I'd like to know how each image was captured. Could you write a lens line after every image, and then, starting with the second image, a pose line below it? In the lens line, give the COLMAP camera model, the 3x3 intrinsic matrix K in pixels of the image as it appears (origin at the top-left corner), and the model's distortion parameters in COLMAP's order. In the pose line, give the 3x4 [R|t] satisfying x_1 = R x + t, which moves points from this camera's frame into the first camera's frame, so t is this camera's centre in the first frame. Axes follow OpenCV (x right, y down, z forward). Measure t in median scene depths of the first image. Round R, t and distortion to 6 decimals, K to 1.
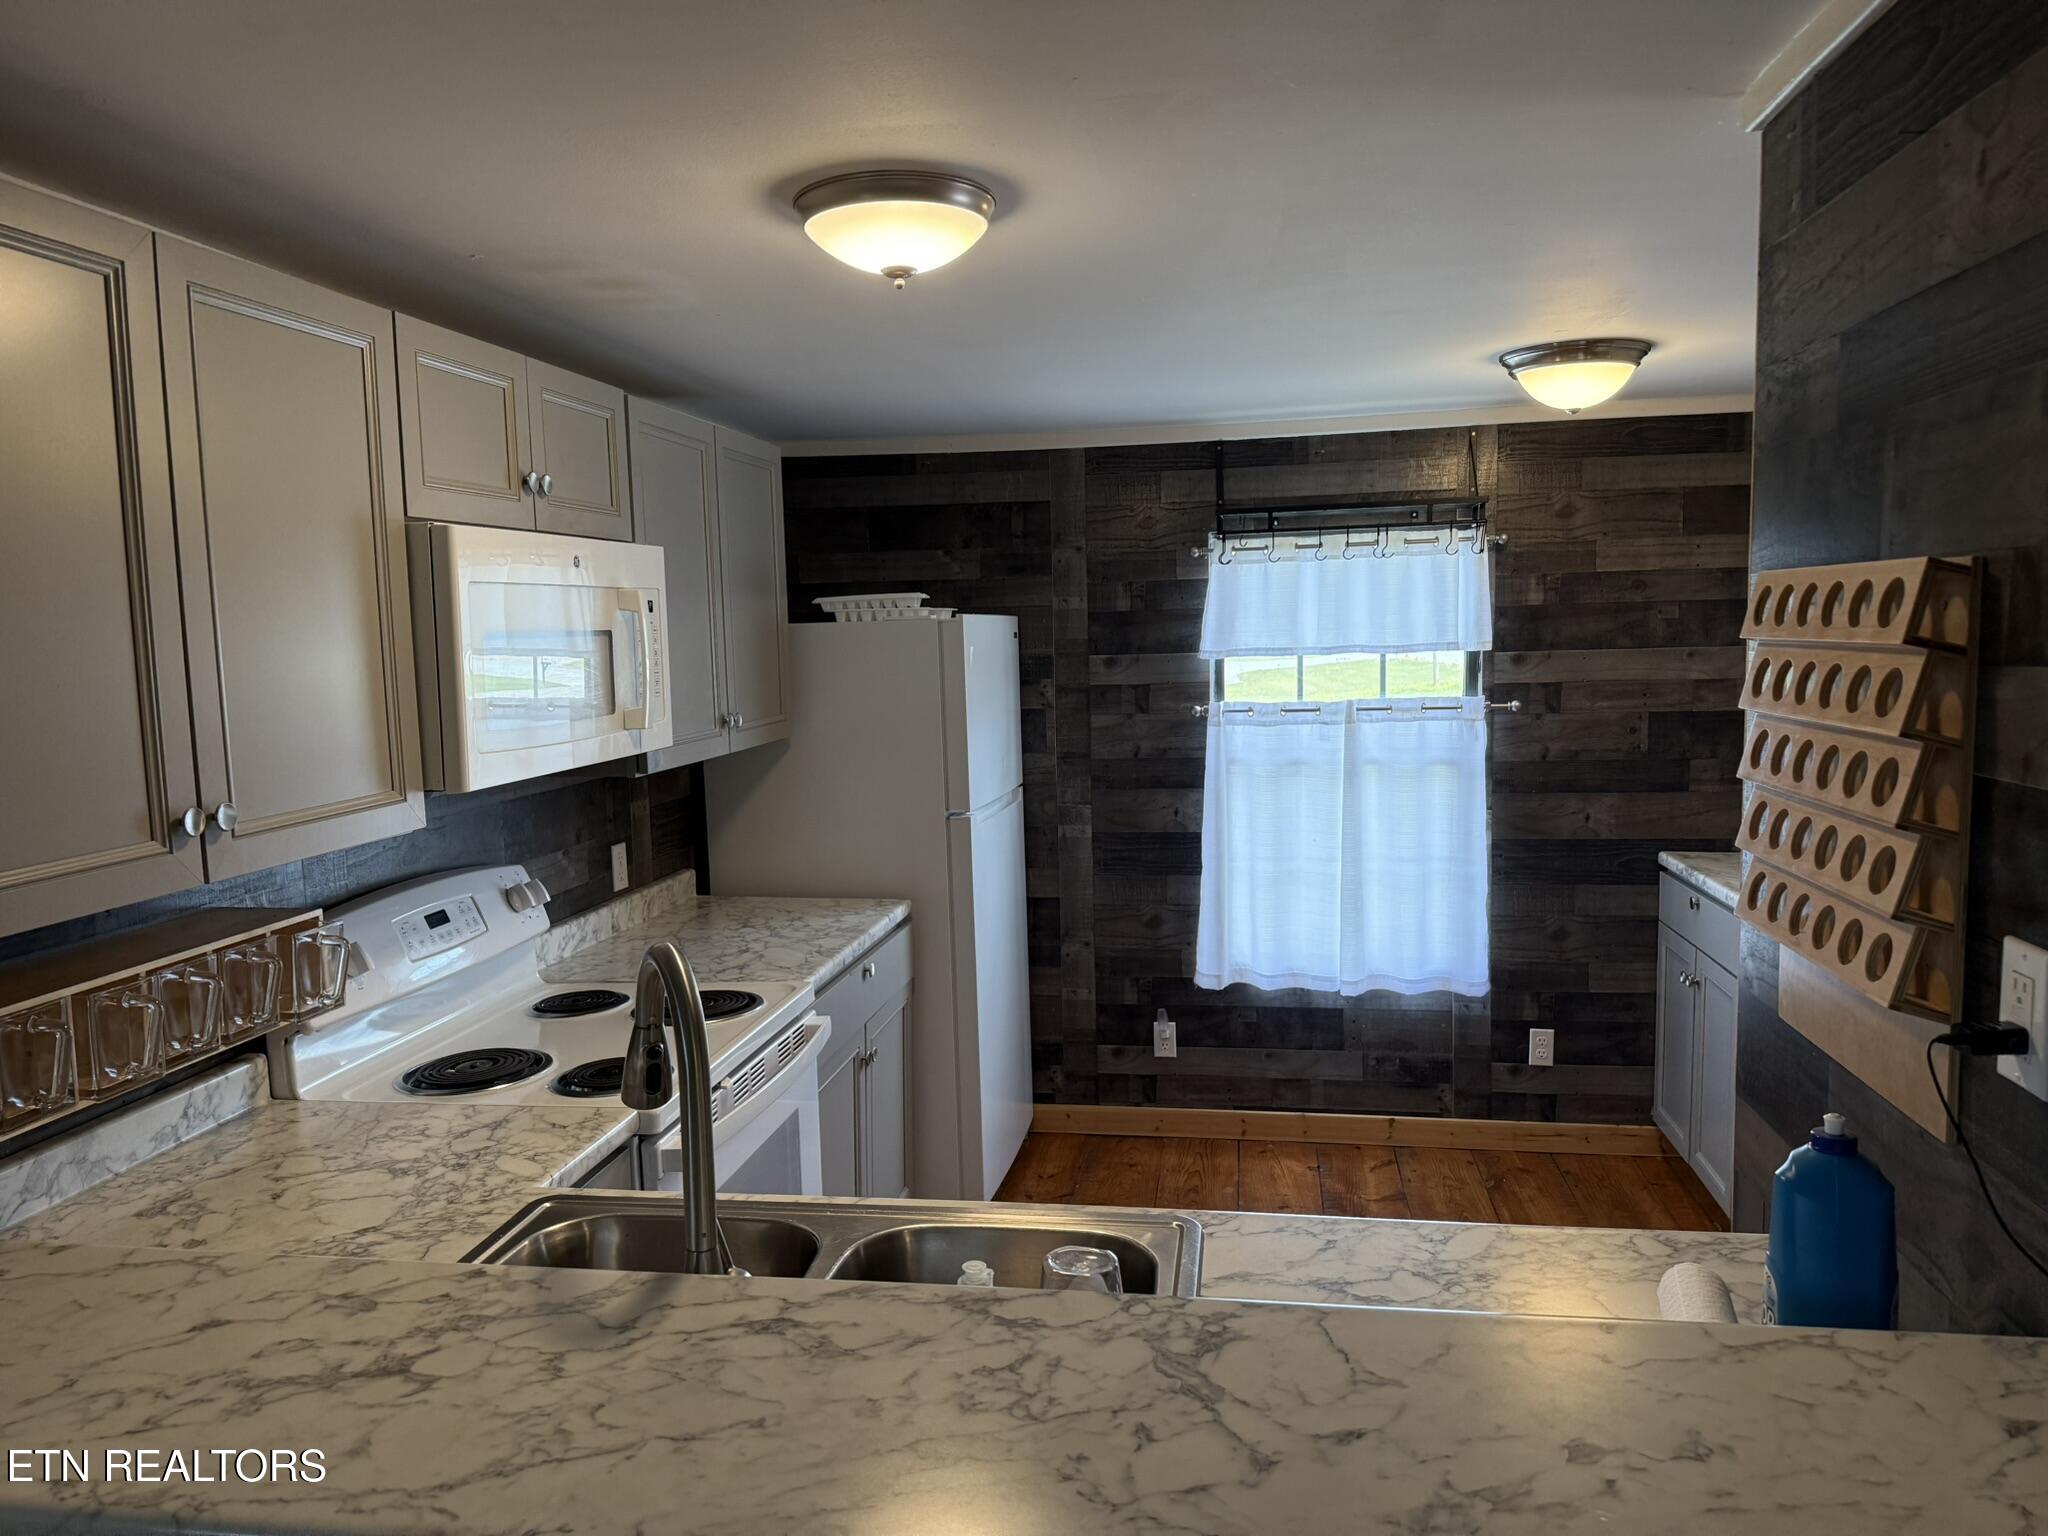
lens RADIAL K [[1407.3, 0, 1010.9], [0, 1407.3, 766.9], [0, 0, 1]] dist [0.152266, 0.000382]
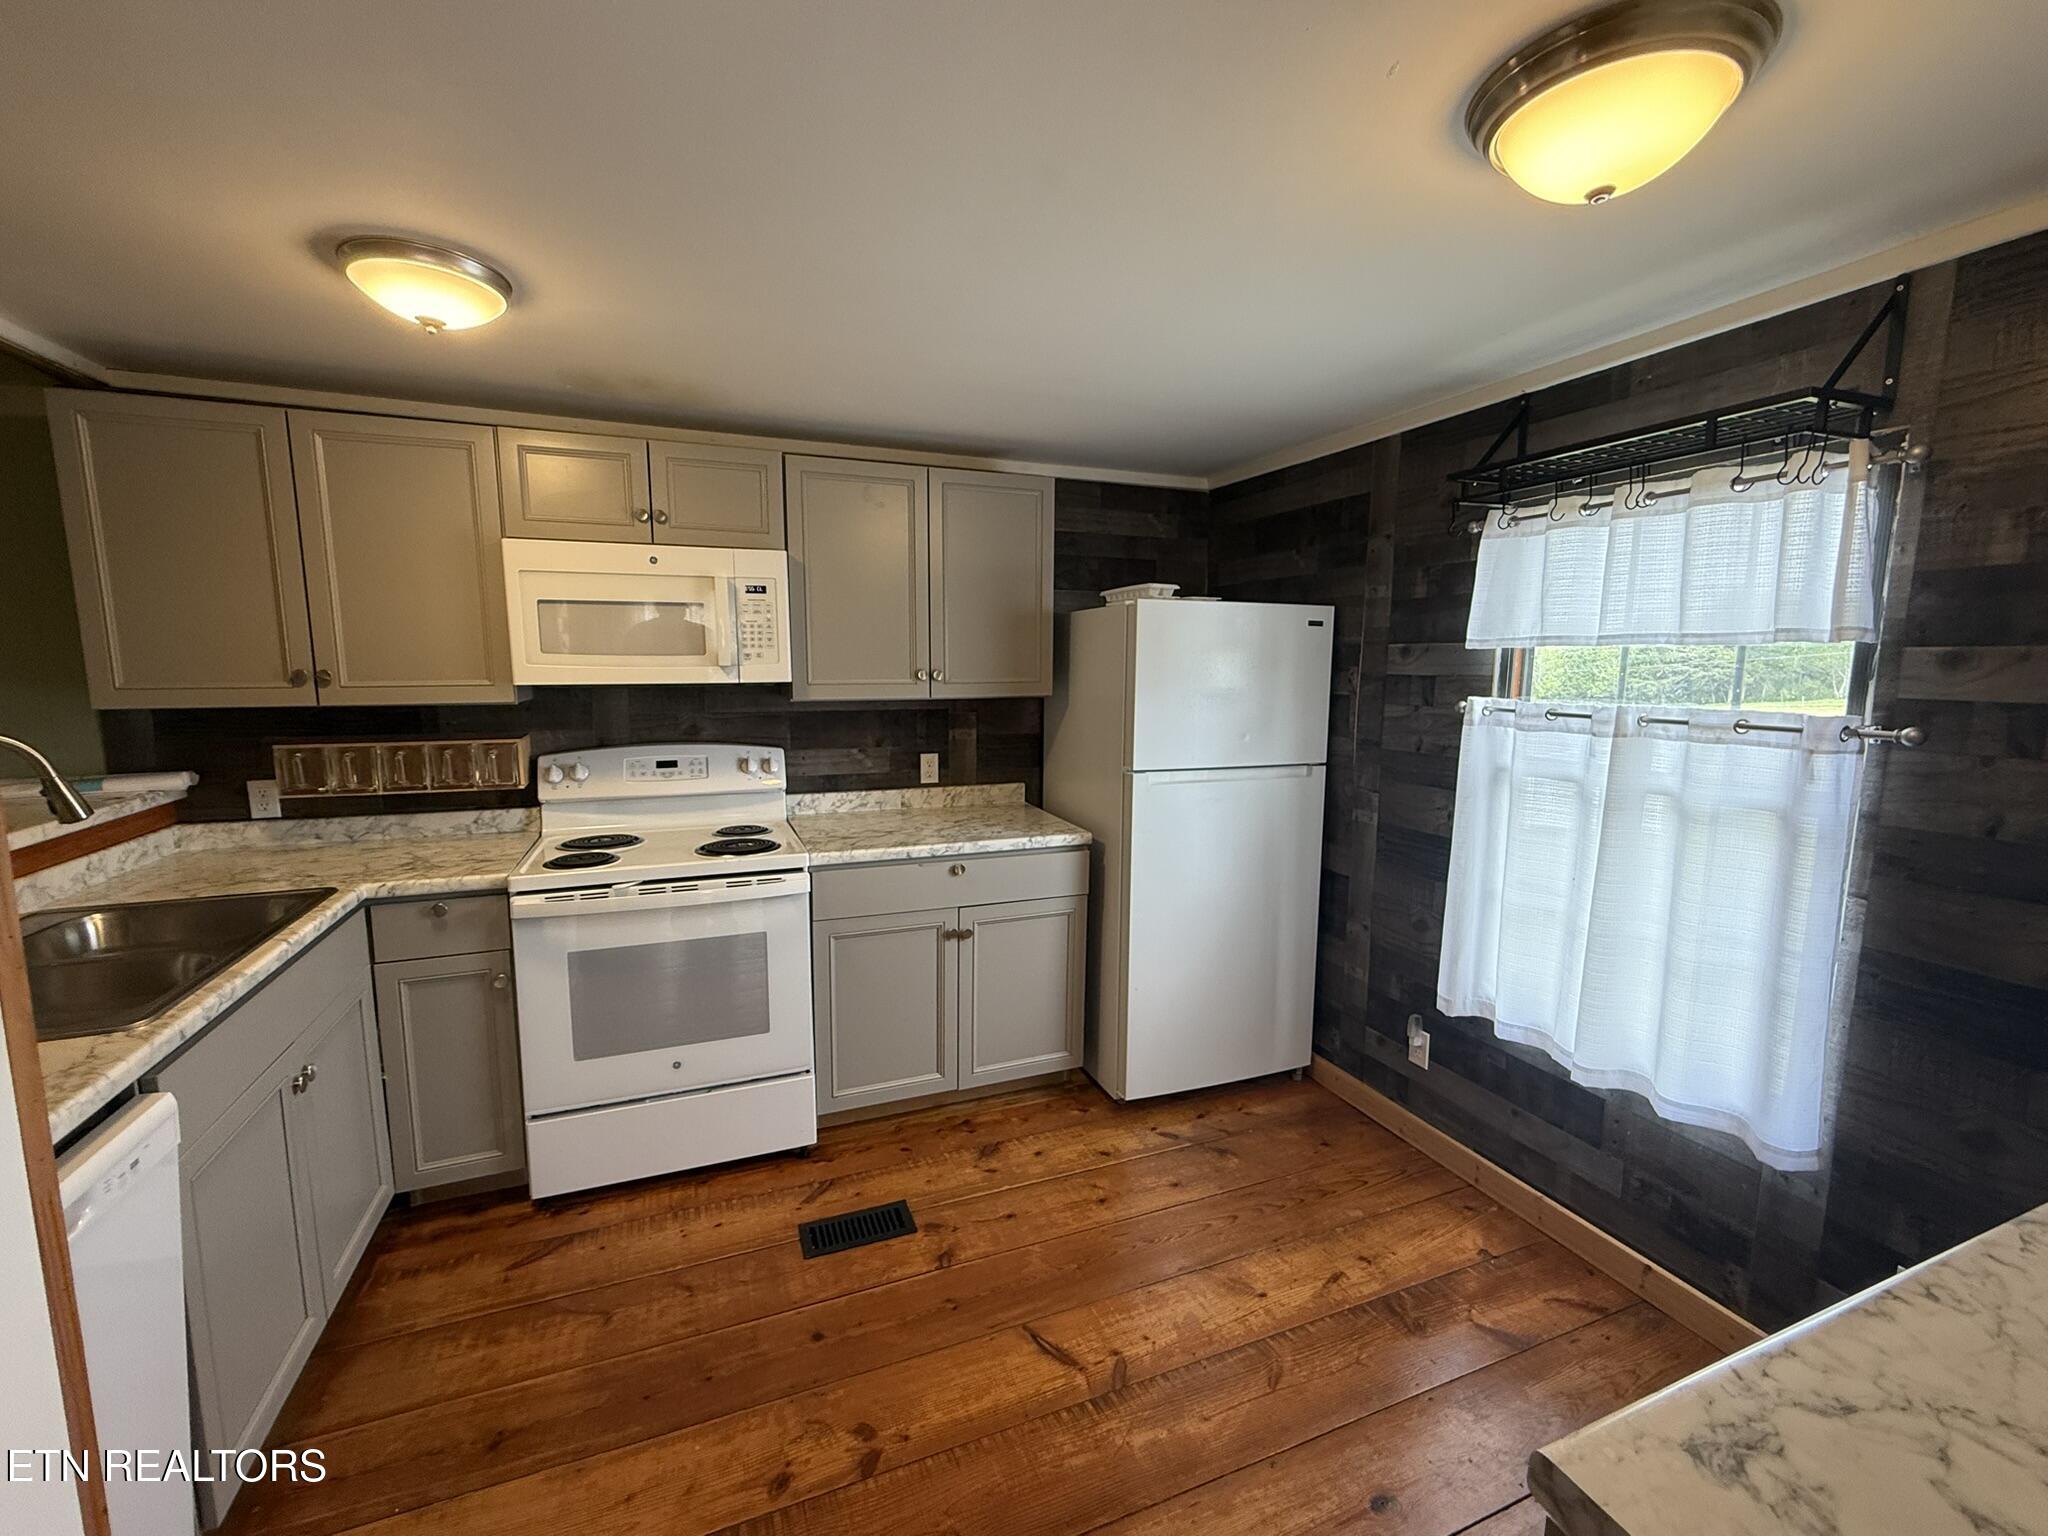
lens RADIAL K [[828.2, 0, 1023.7], [0, 828.2, 759.6], [0, 0, 1]] dist [0.014376, 0.000898]
pose [[0.542784, 0.132918, -0.829288, 0.419059], [-0.105587, 0.990363, 0.089627, -0.024237], [0.833209, 0.038914, 0.551587, 0.471391]]
